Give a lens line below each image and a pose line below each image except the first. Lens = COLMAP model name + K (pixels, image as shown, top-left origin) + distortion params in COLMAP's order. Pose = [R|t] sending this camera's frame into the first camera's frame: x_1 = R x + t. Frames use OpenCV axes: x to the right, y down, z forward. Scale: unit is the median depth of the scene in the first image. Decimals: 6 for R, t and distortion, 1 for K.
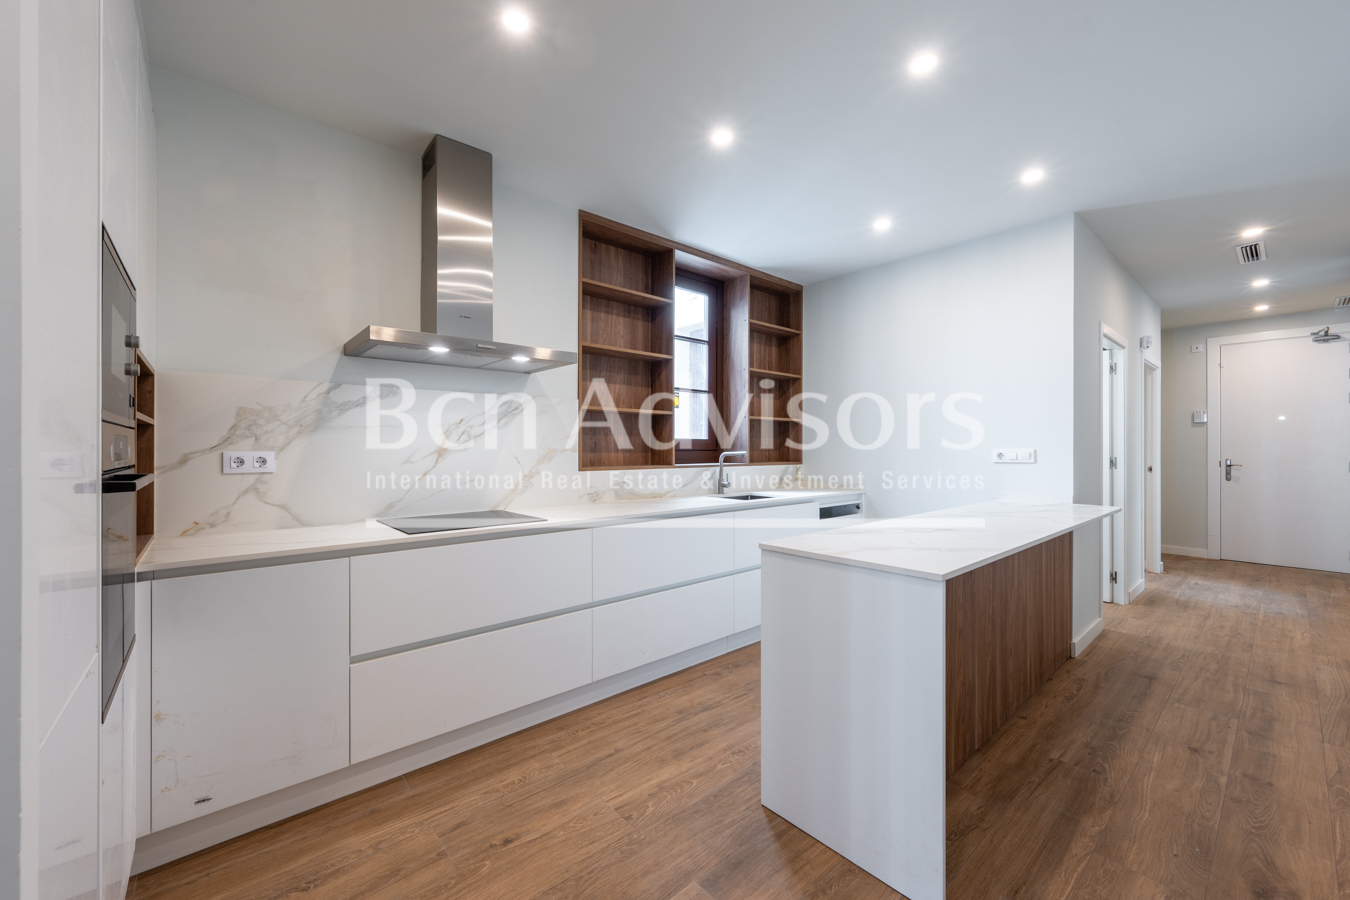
lens RADIAL K [[532.0, 0, 672.5], [0, 532.0, 450.0], [0, 0, 1]] dist [-0.003327, 0.001362]
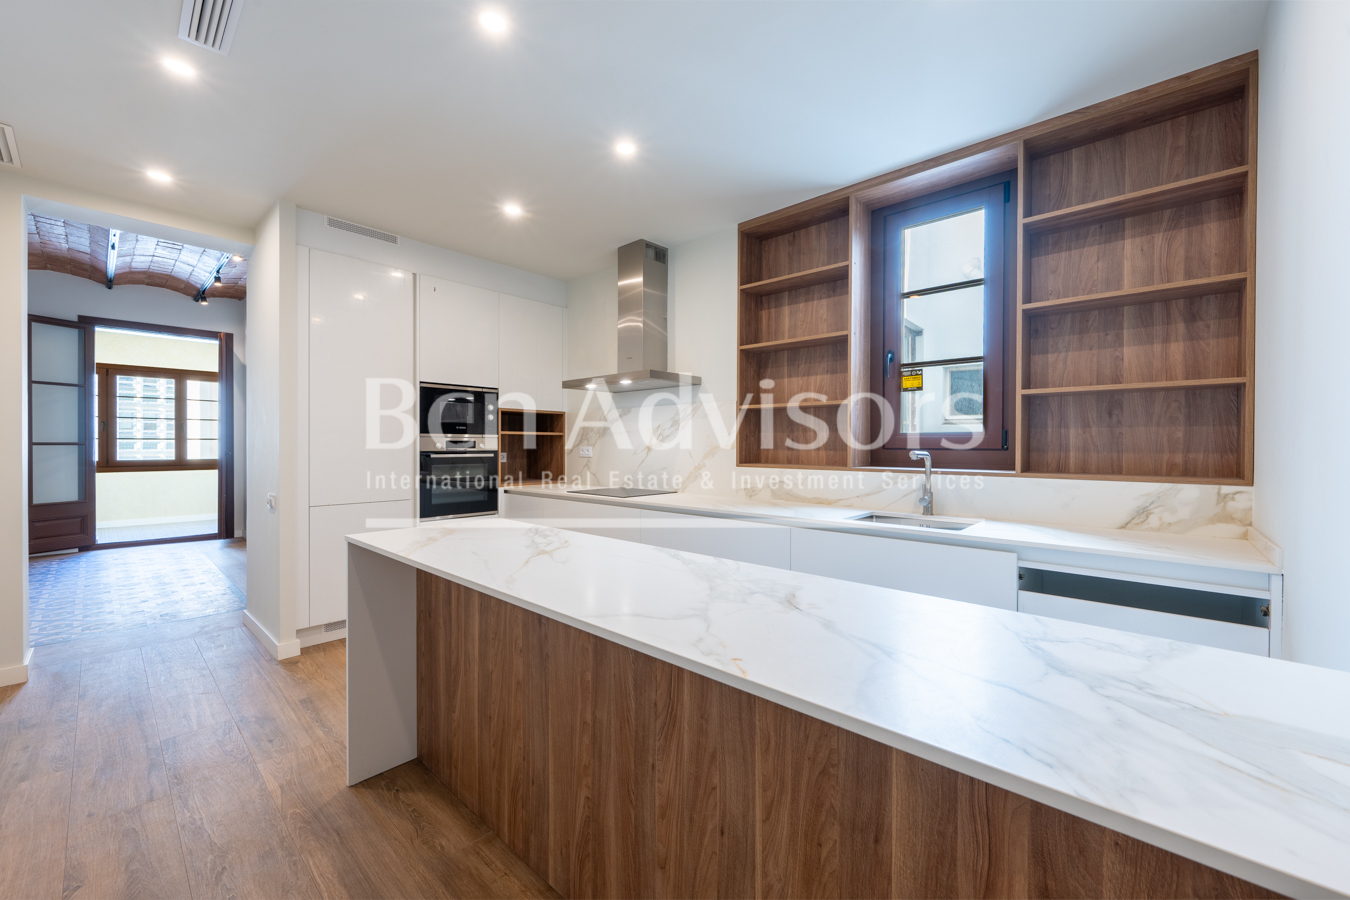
lens RADIAL K [[532.0, 0, 676.8], [0, 532.0, 448.5], [0, 0, 1]] dist [-0.003327, 0.001362]
pose [[0.119193, 0.006645, -0.992849, 1.018987], [-0.007150, 0.999957, 0.005834, -0.003317], [0.992845, 0.006404, 0.119236, 0.865814]]
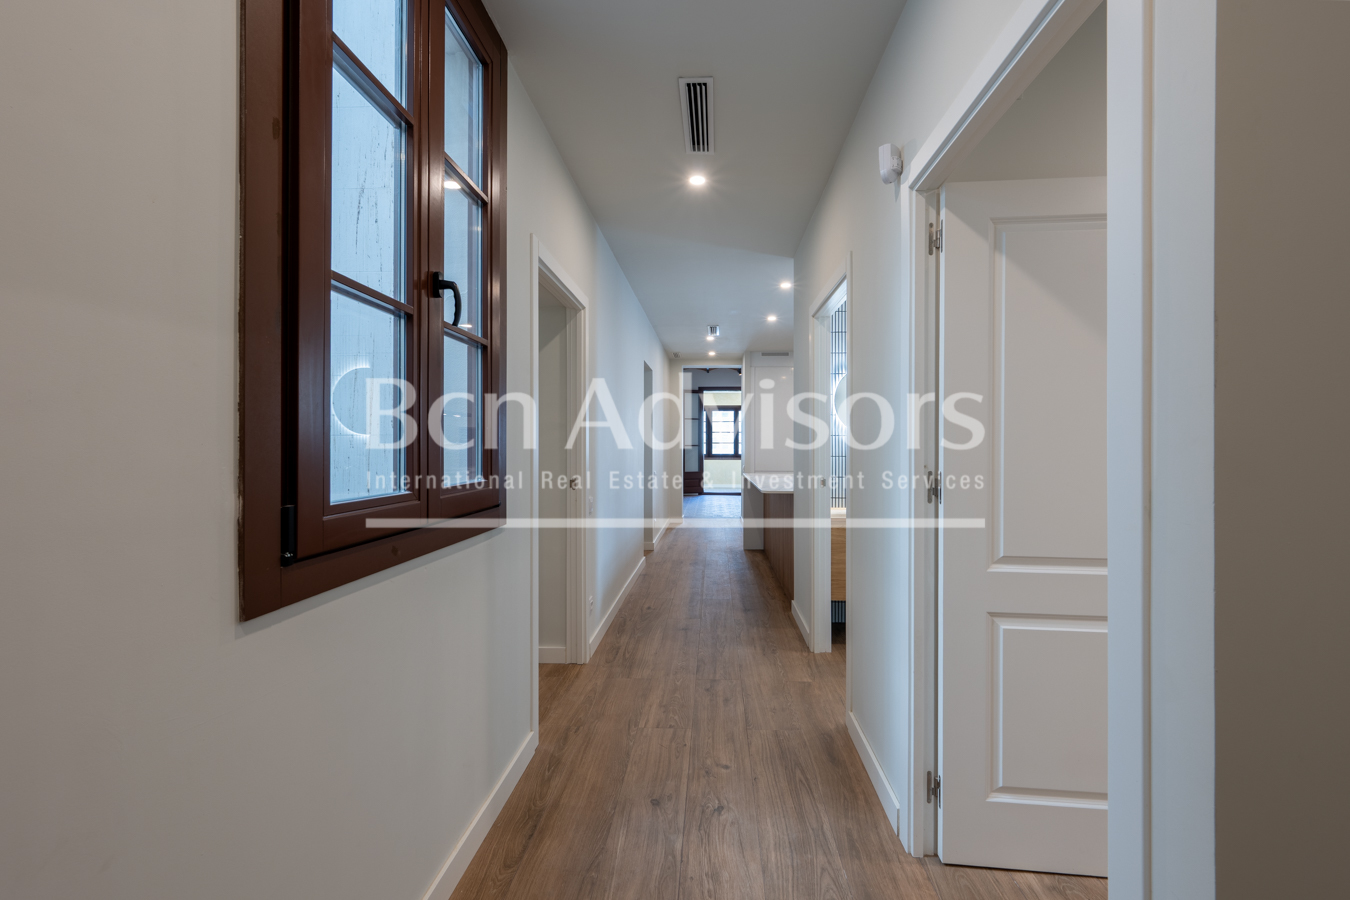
lens RADIAL K [[532.0, 0, 699.7], [0, 532.0, 458.6], [0, 0, 1]] dist [-0.003327, 0.001362]
pose [[-0.673334, 0.018706, -0.739102, 2.133865], [-0.003226, 0.999596, 0.028238, -0.012202], [0.739331, 0.021398, -0.673002, 1.955492]]
